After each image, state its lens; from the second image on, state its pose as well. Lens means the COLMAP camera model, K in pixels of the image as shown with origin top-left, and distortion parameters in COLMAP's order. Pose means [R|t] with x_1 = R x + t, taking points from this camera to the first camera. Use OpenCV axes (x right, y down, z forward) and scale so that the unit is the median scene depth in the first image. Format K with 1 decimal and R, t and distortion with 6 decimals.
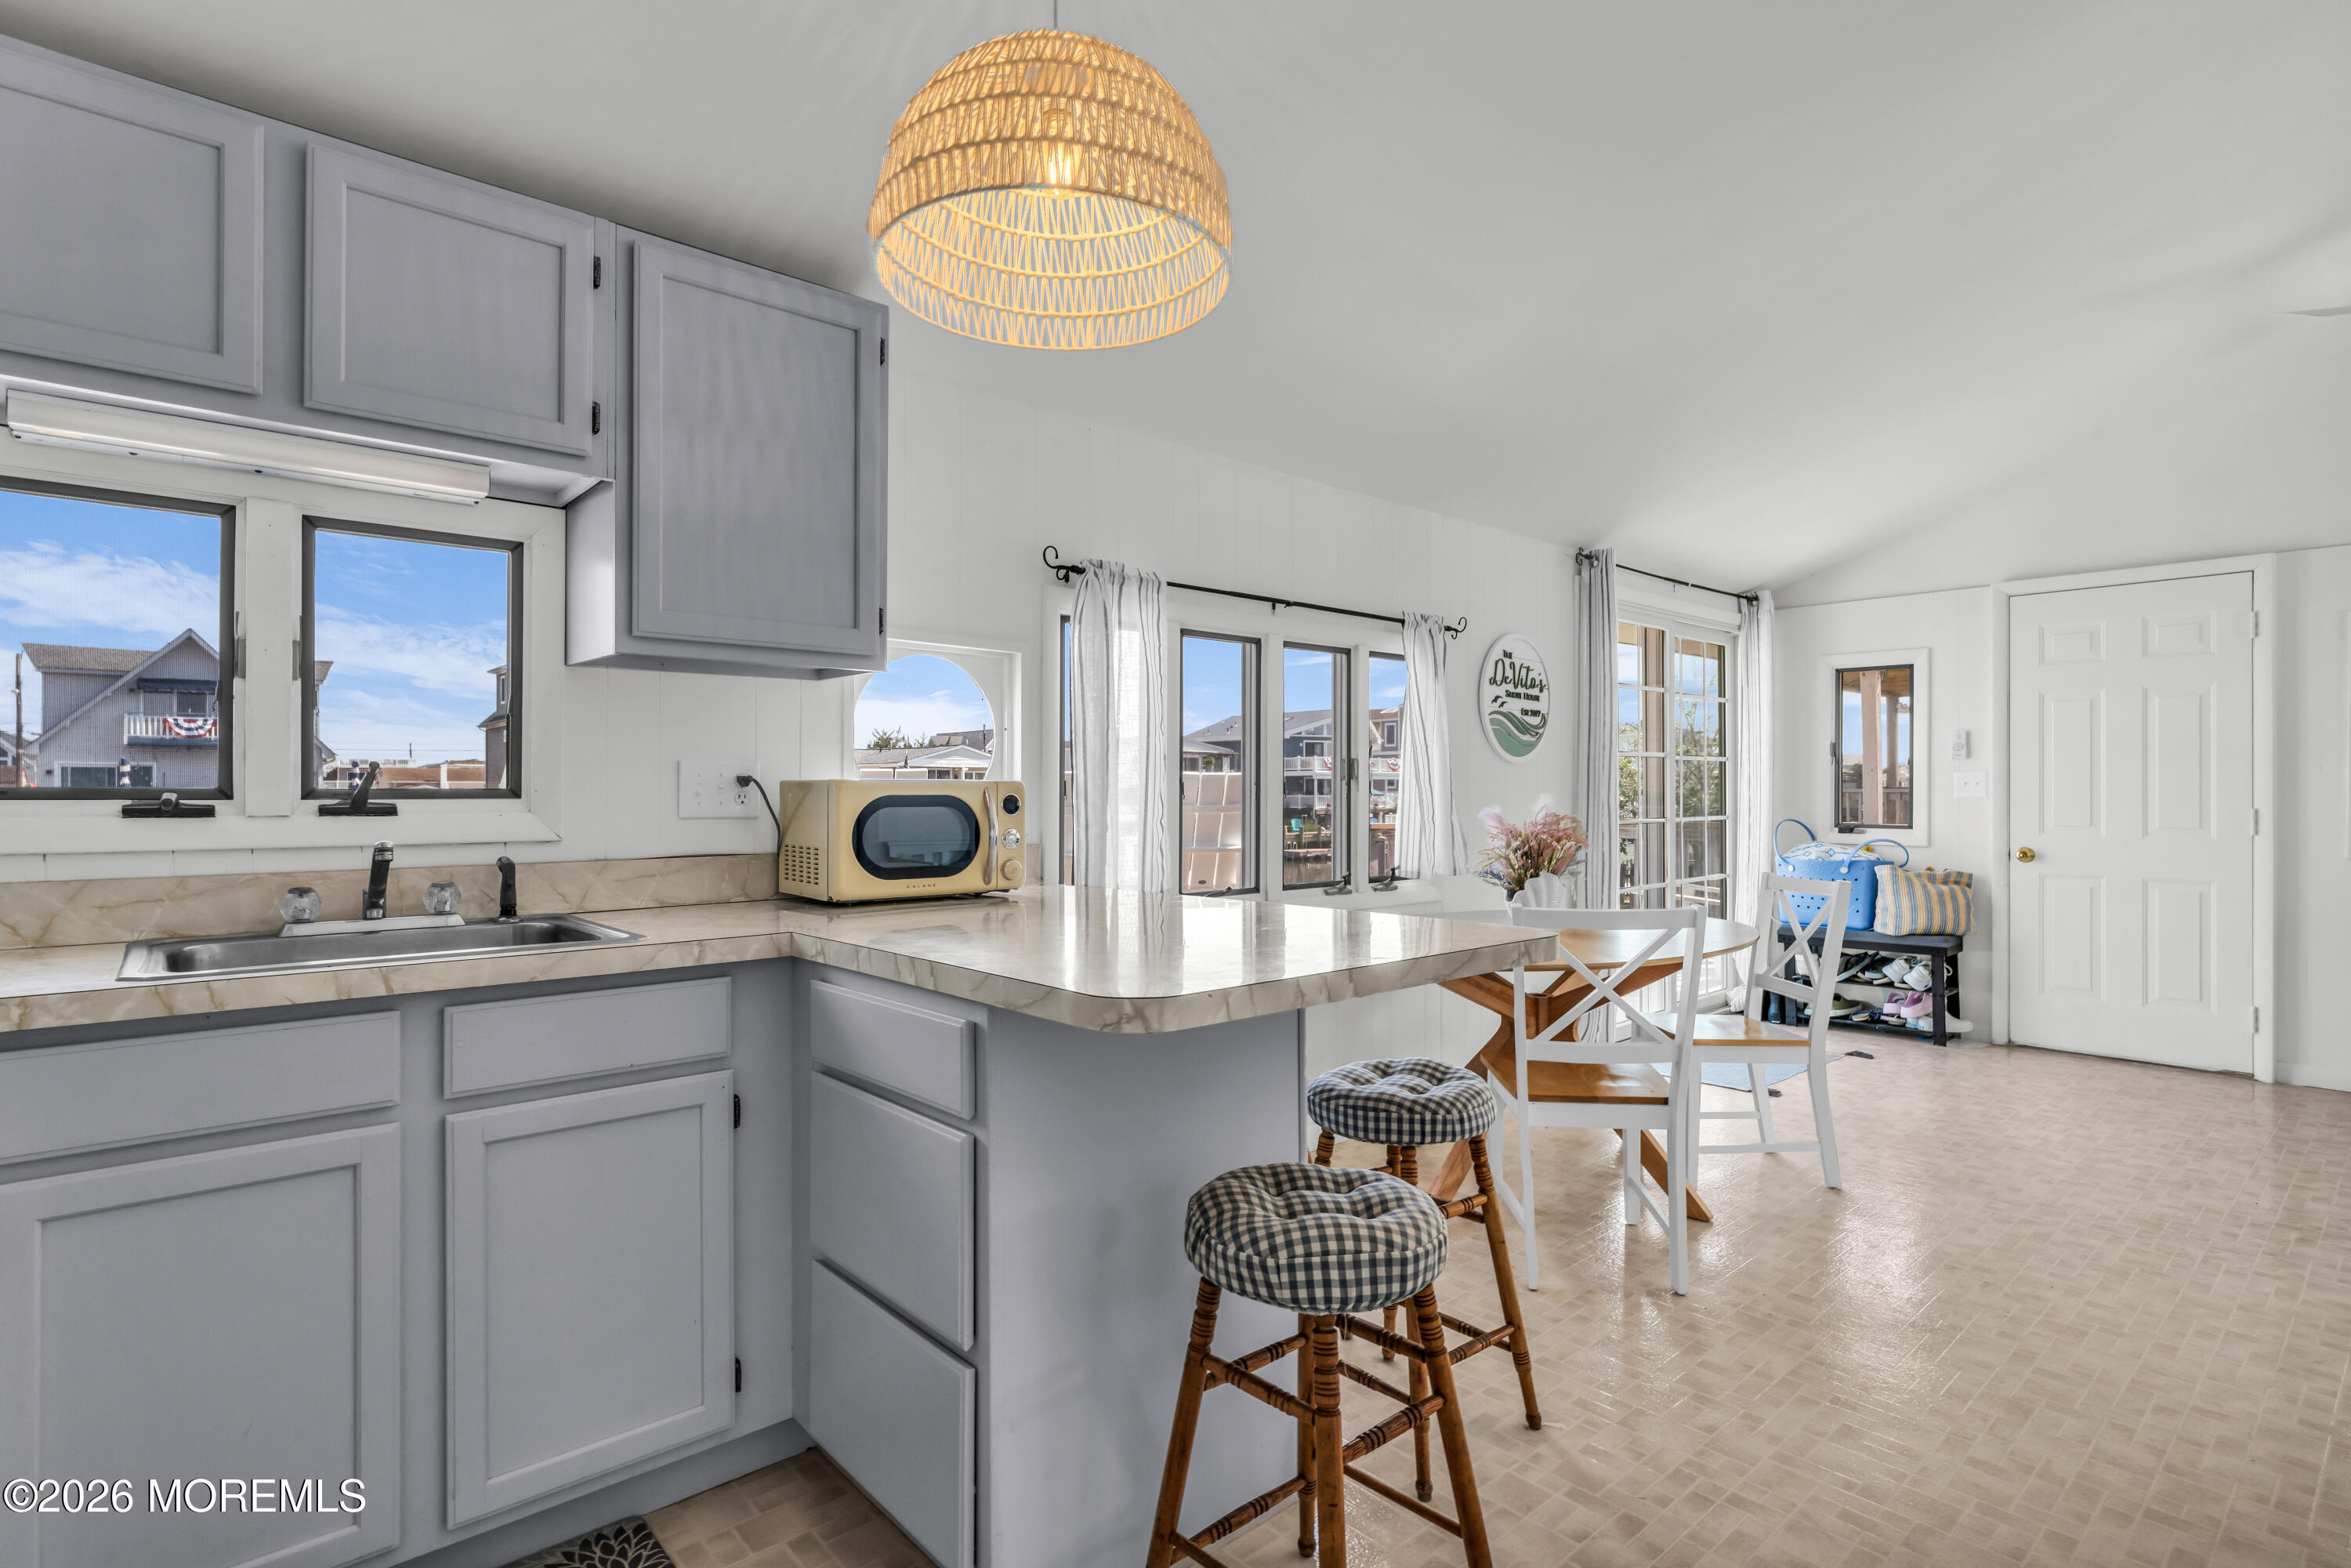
lens RADIAL K [[1146.3, 0, 1168.0], [0, 1146.3, 787.1], [0, 0, 1]] dist [-0.000200, 0.000055]
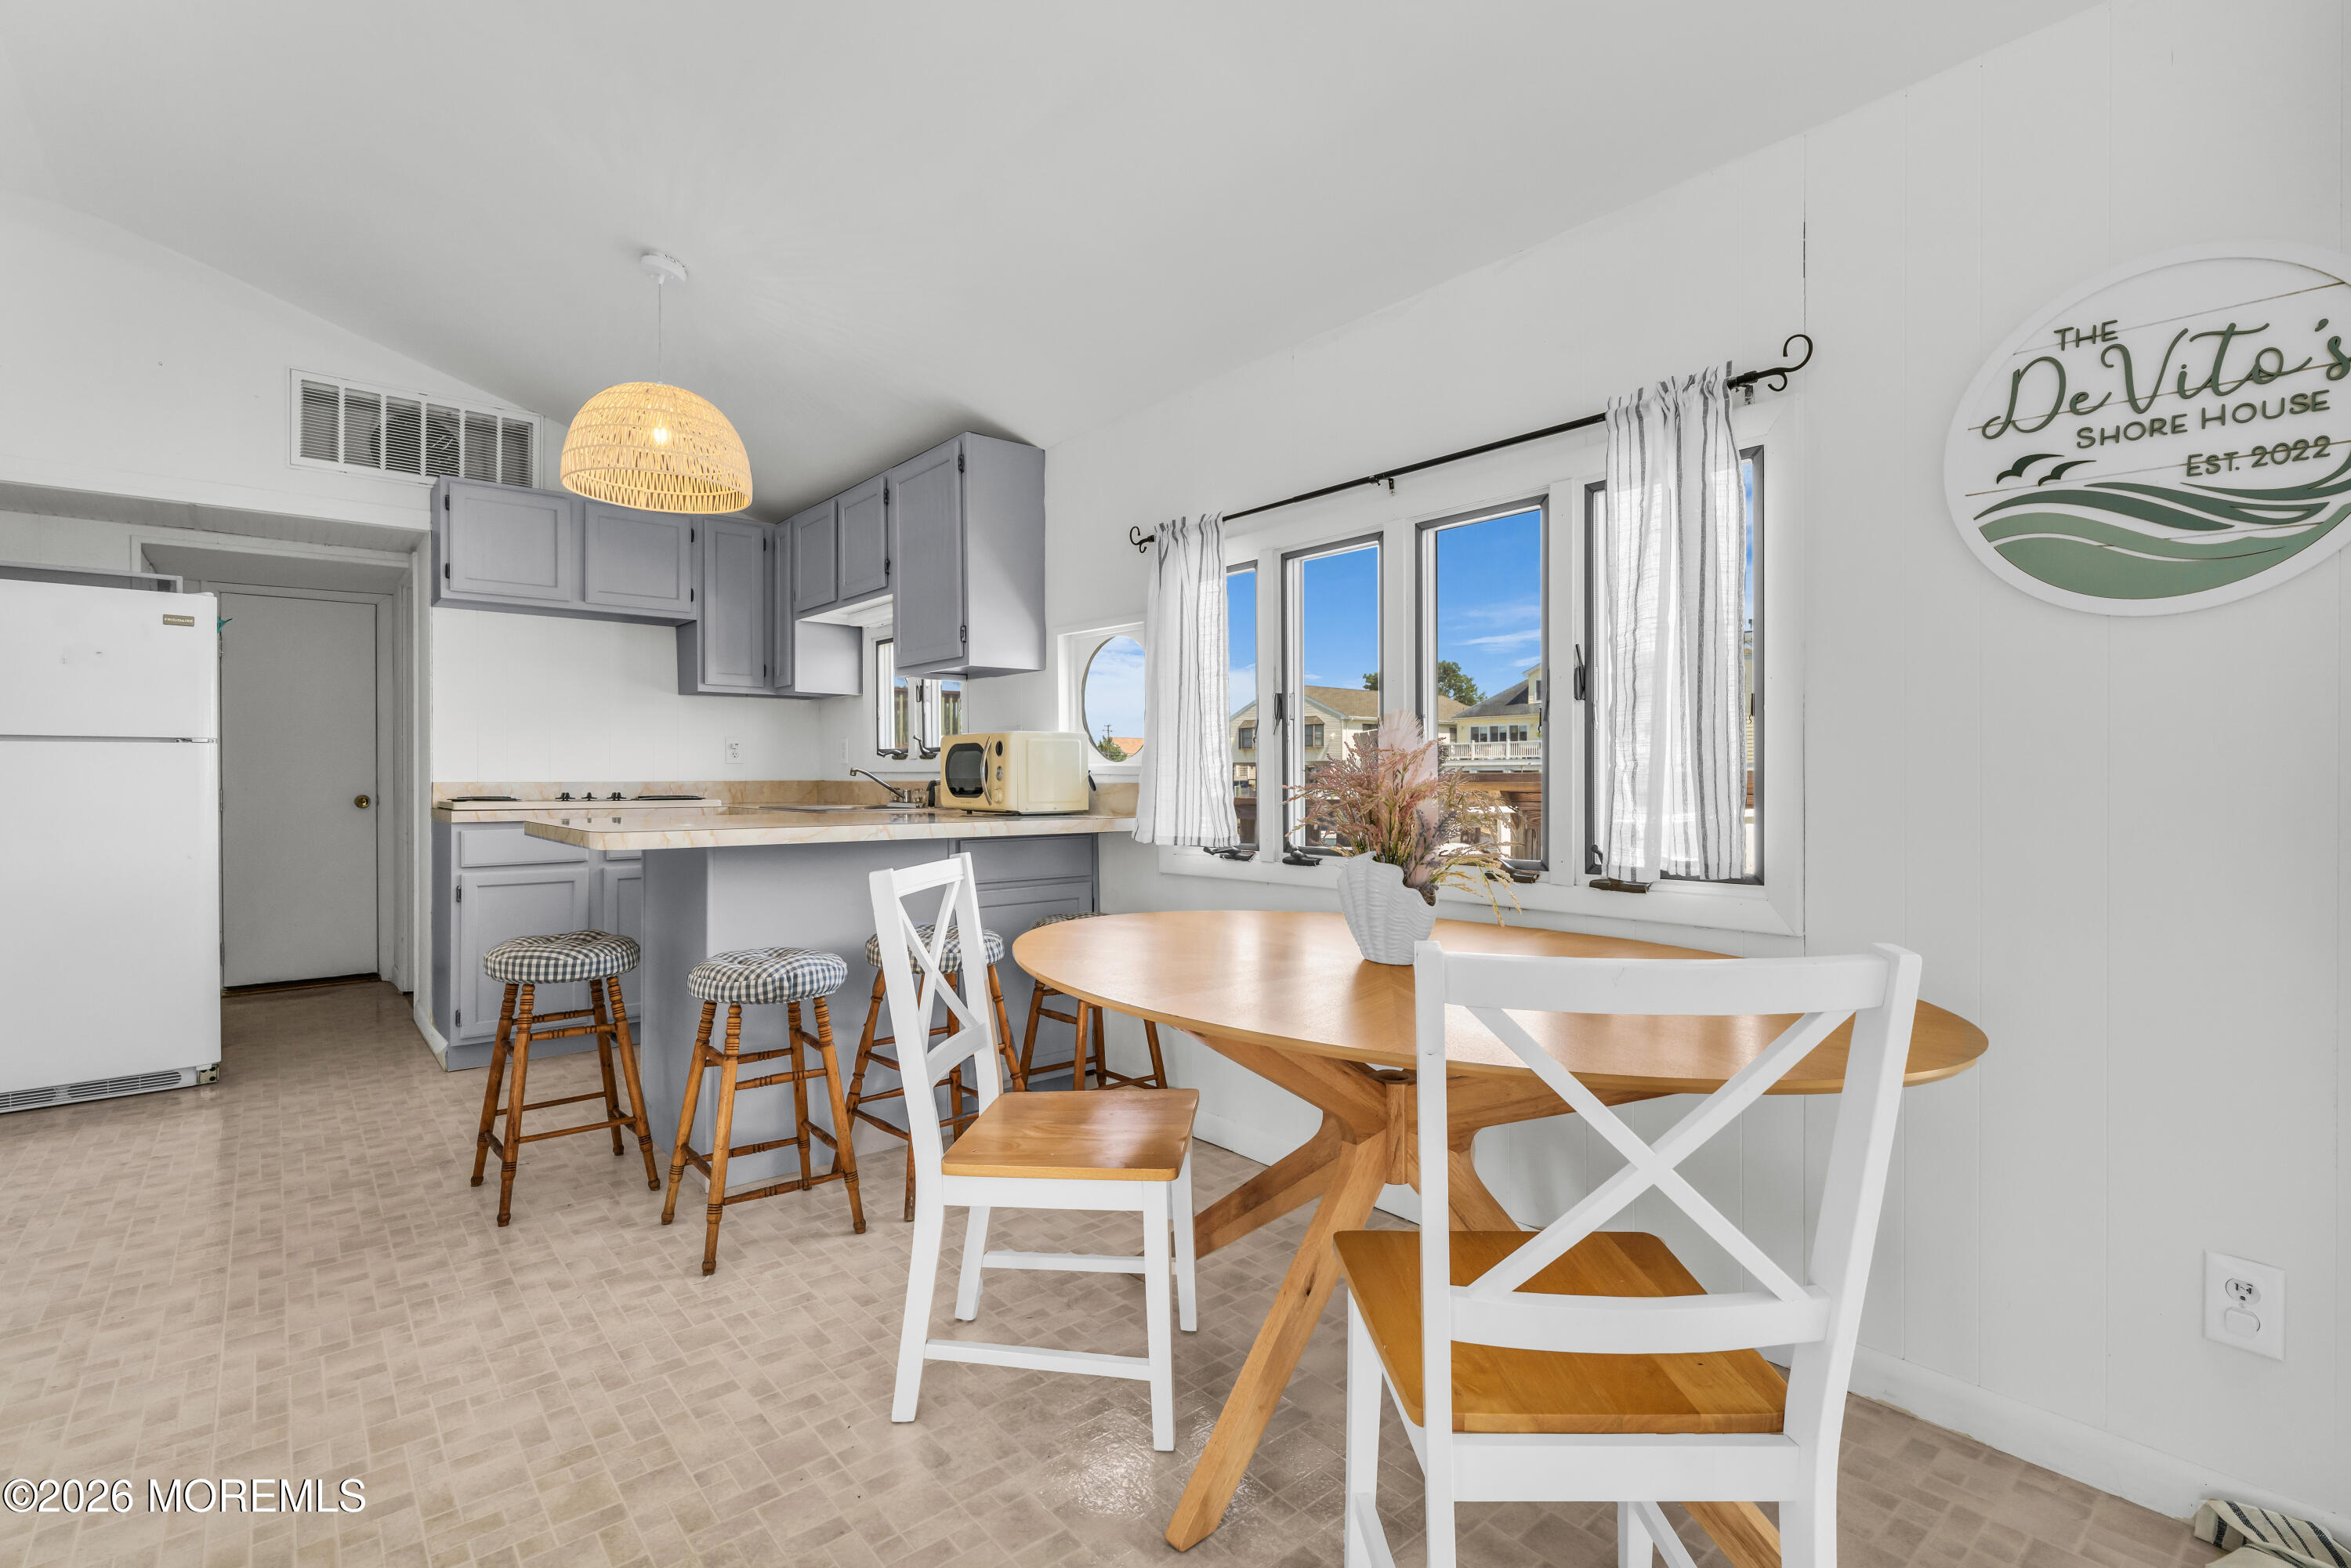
lens RADIAL K [[1063.2, 0, 1172.4], [0, 1063.2, 778.6], [0, 0, 1]] dist [-0.002427, -0.000546]
pose [[-0.014245, 0.005241, -0.999885, 0.899367], [0.008321, 0.999952, 0.005122, 0.036927], [0.999864, -0.008247, -0.014288, 0.967741]]
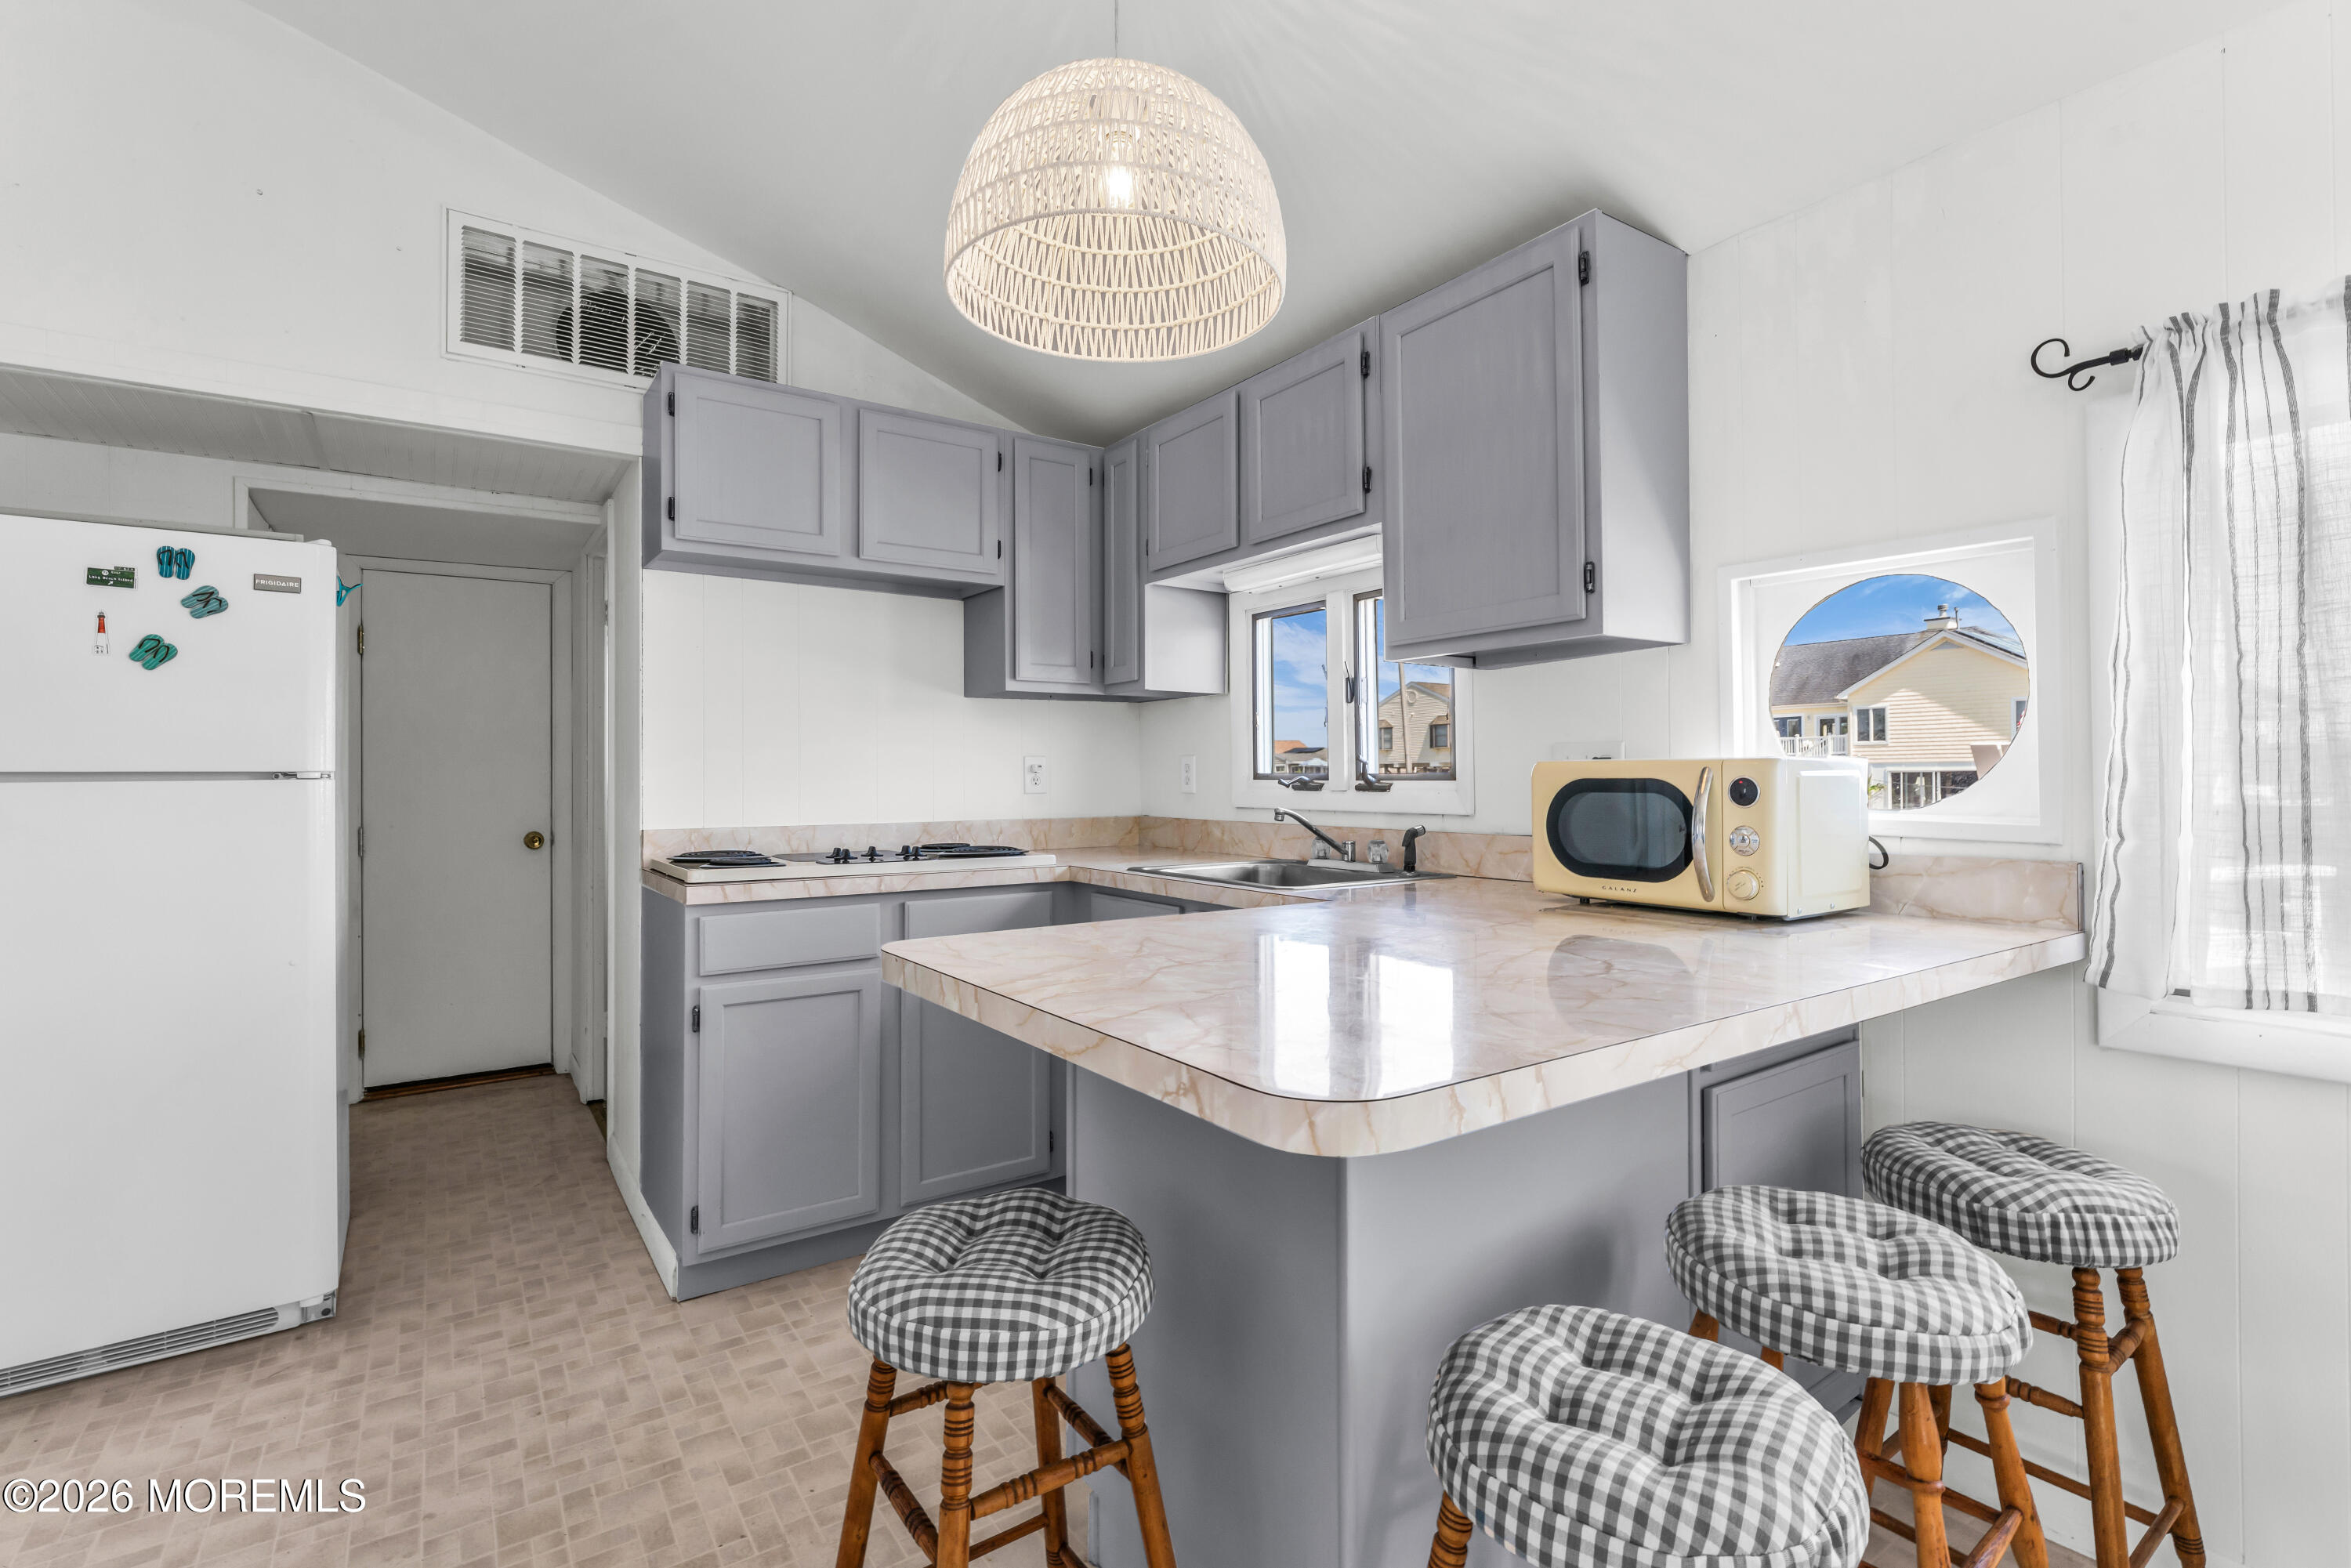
lens RADIAL K [[1071.2, 0, 1176.2], [0, 1071.2, 764.9], [0, 0, 1]] dist [0.001430, -0.002131]
pose [[-0.111305, -0.007027, -0.993761, 0.435961], [0.012481, 0.999886, -0.008468, -0.000127], [0.993708, -0.013346, -0.111205, 0.575058]]
